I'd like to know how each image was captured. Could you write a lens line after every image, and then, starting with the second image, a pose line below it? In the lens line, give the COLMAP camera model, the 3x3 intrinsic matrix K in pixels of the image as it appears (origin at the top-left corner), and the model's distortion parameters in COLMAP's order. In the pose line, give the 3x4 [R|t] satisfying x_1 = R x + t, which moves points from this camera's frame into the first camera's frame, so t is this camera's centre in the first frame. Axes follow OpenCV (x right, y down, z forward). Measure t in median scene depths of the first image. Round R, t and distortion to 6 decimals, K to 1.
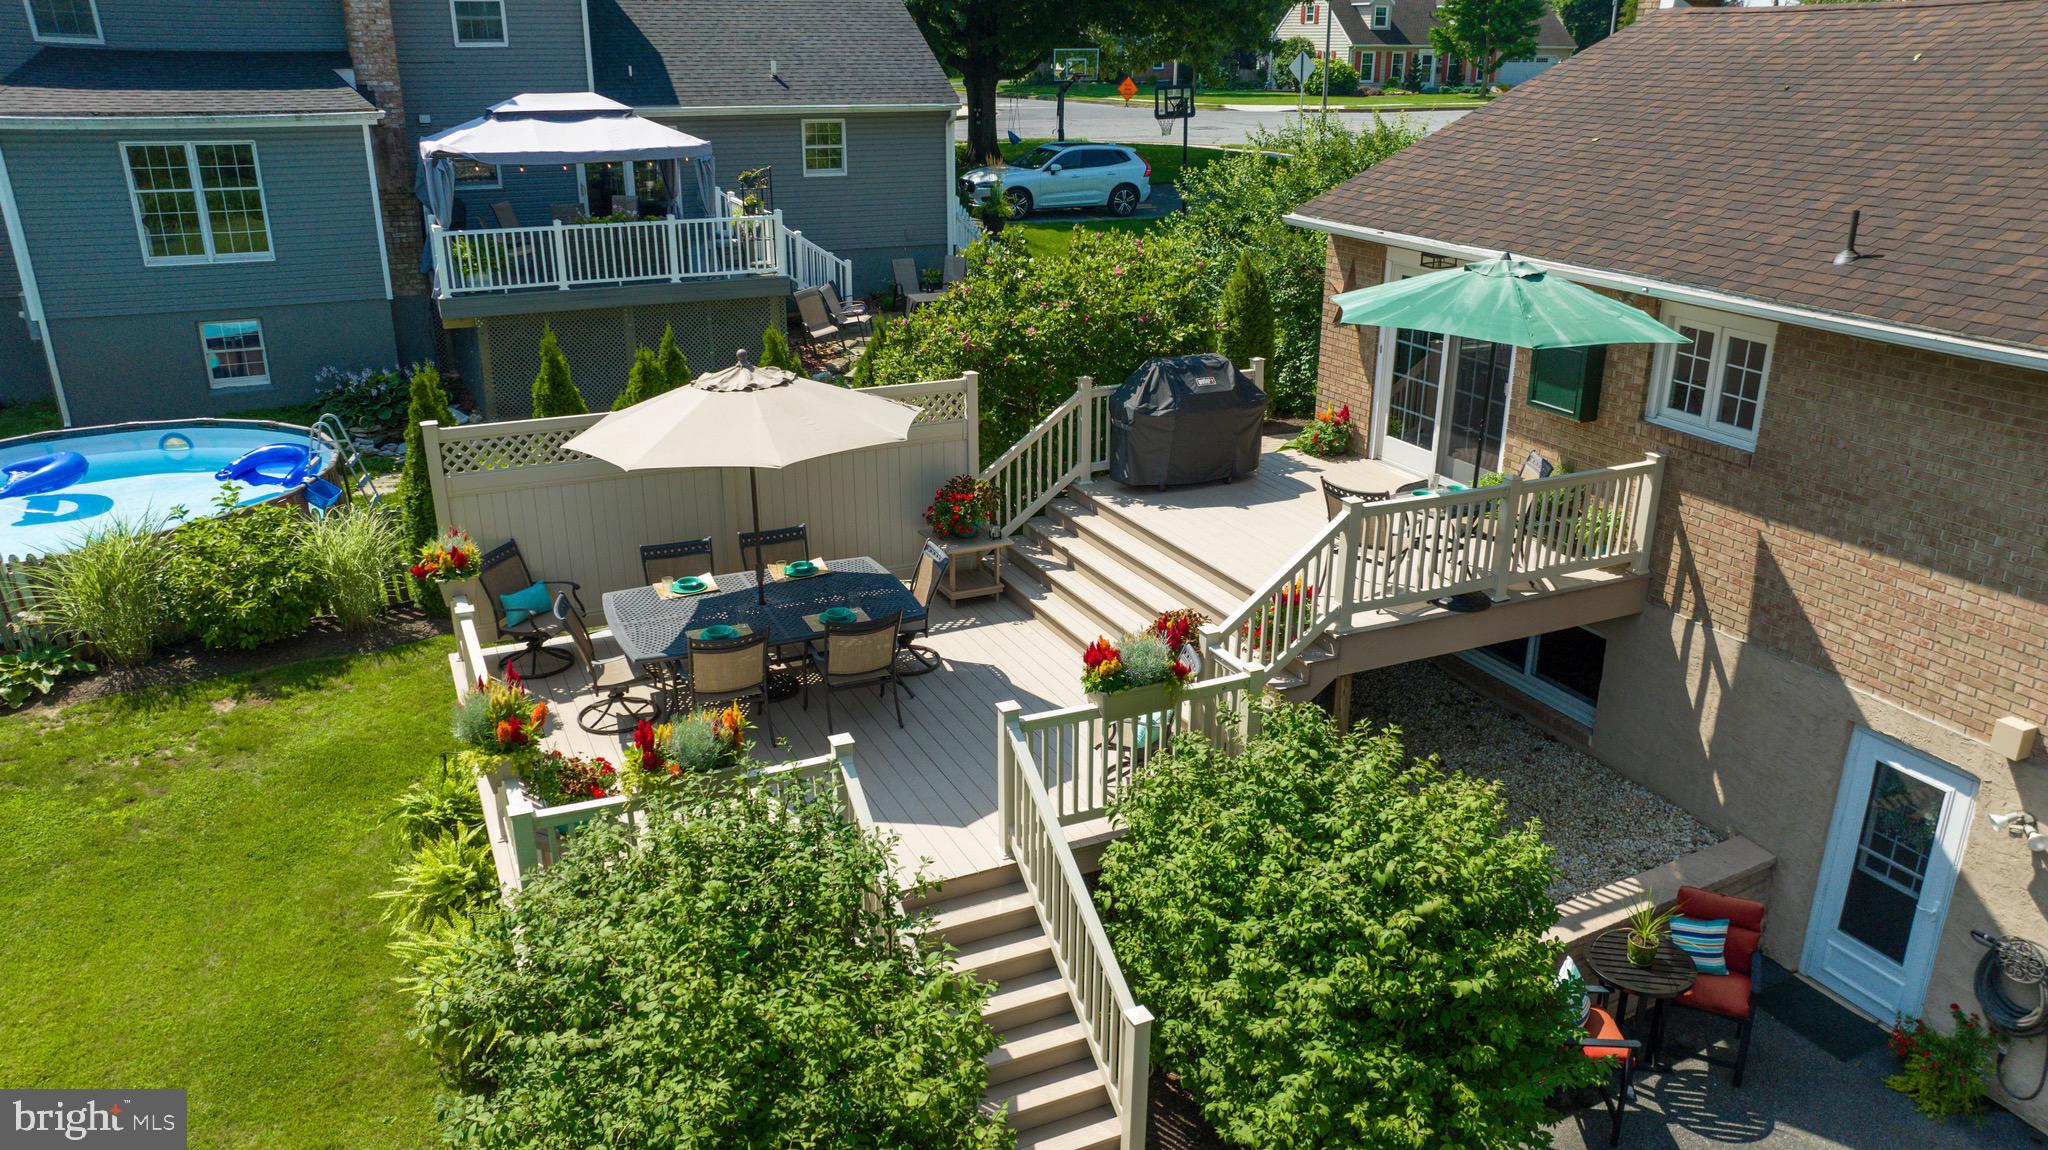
lens RADIAL K [[1450.8, 0, 1024.0], [0, 1450.8, 575.0], [0, 0, 1]] dist [-0.036658, 0.043986]
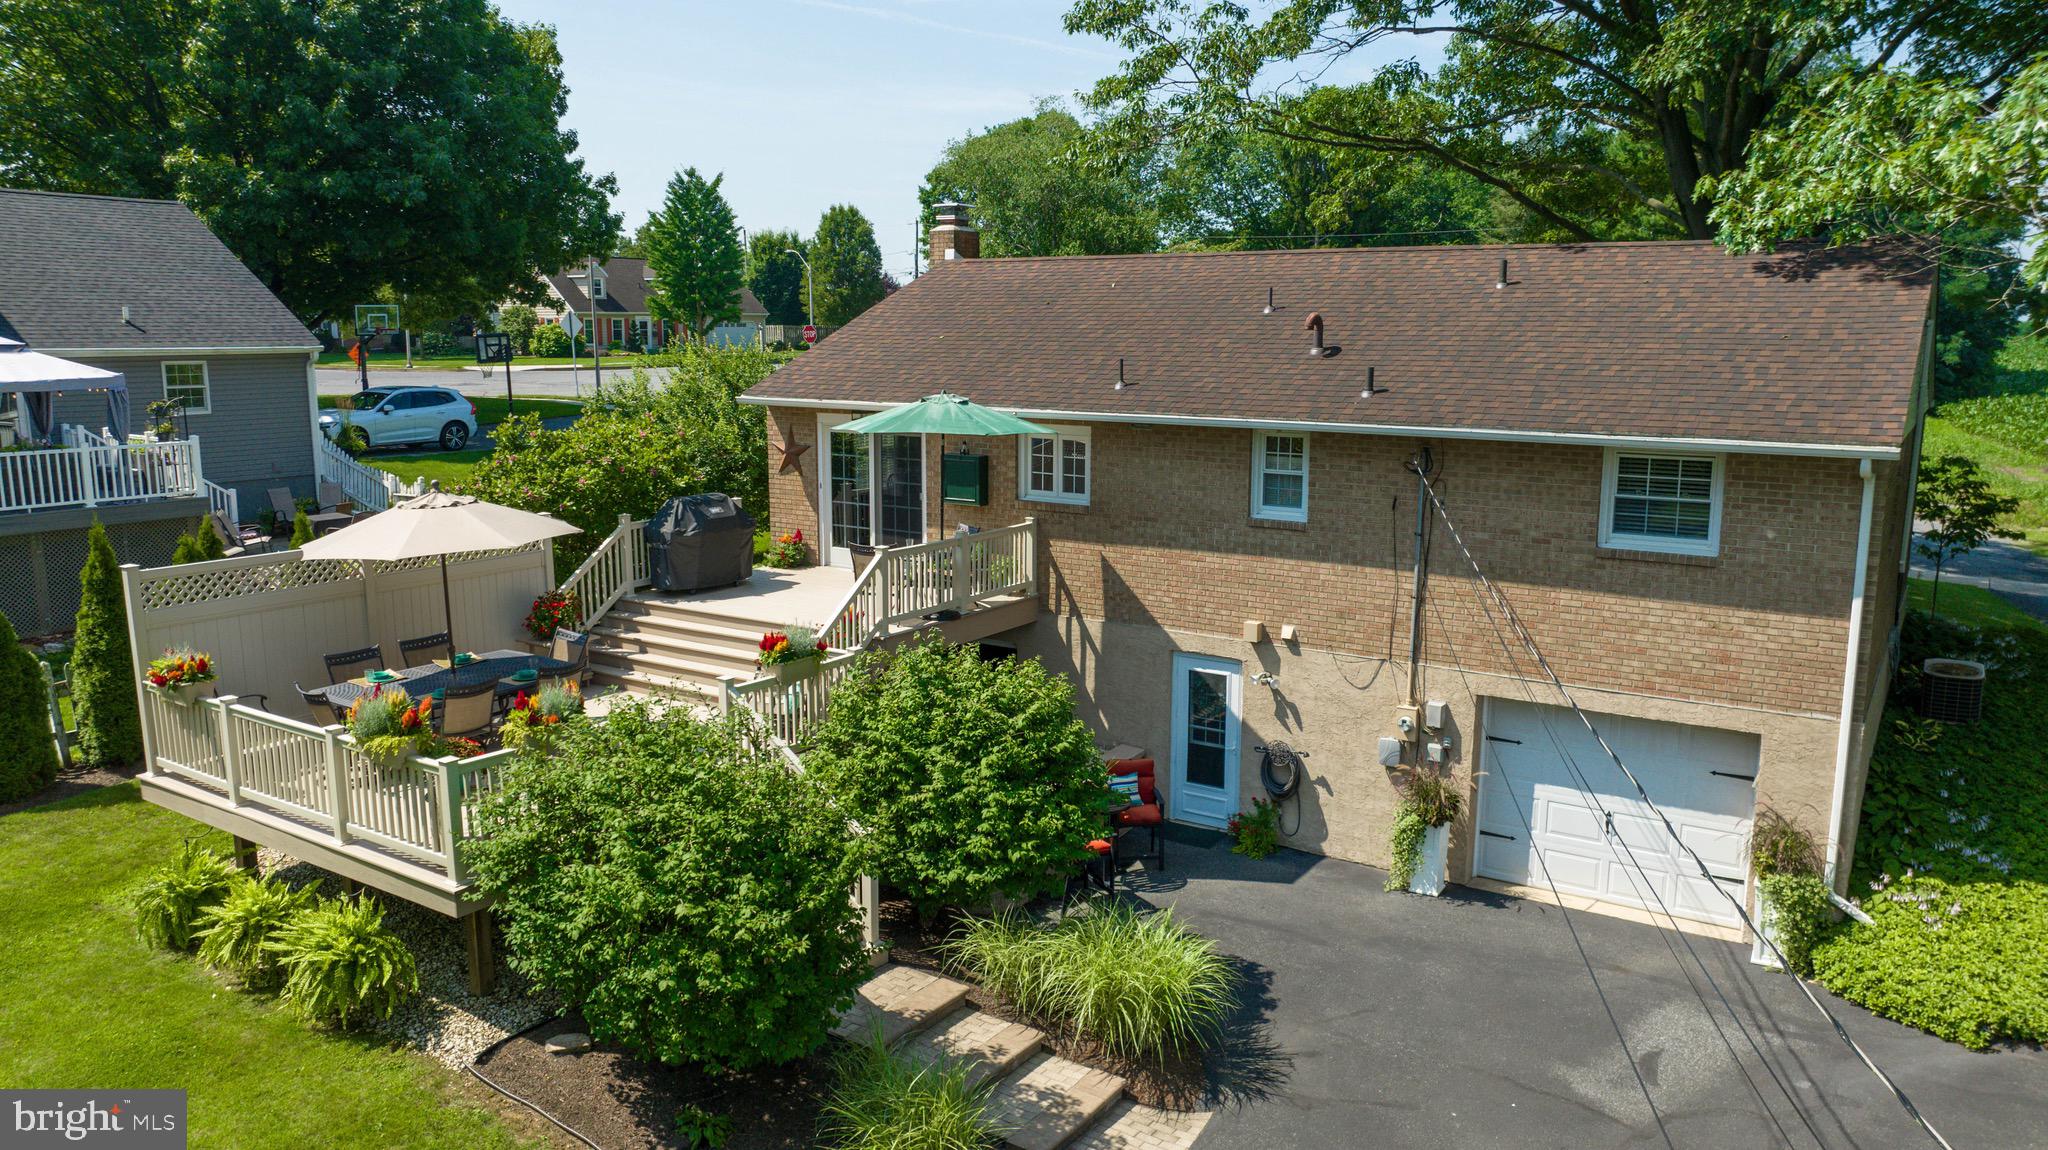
lens RADIAL K [[1450.8, 0, 1024.0], [0, 1450.8, 575.0], [0, 0, 1]] dist [-0.036658, 0.043986]
pose [[0.857185, -0.089940, 0.507094, -0.381301], [0.178398, 0.975527, -0.128538, 0.180458], [-0.483123, 0.200645, 0.852252, -0.341889]]
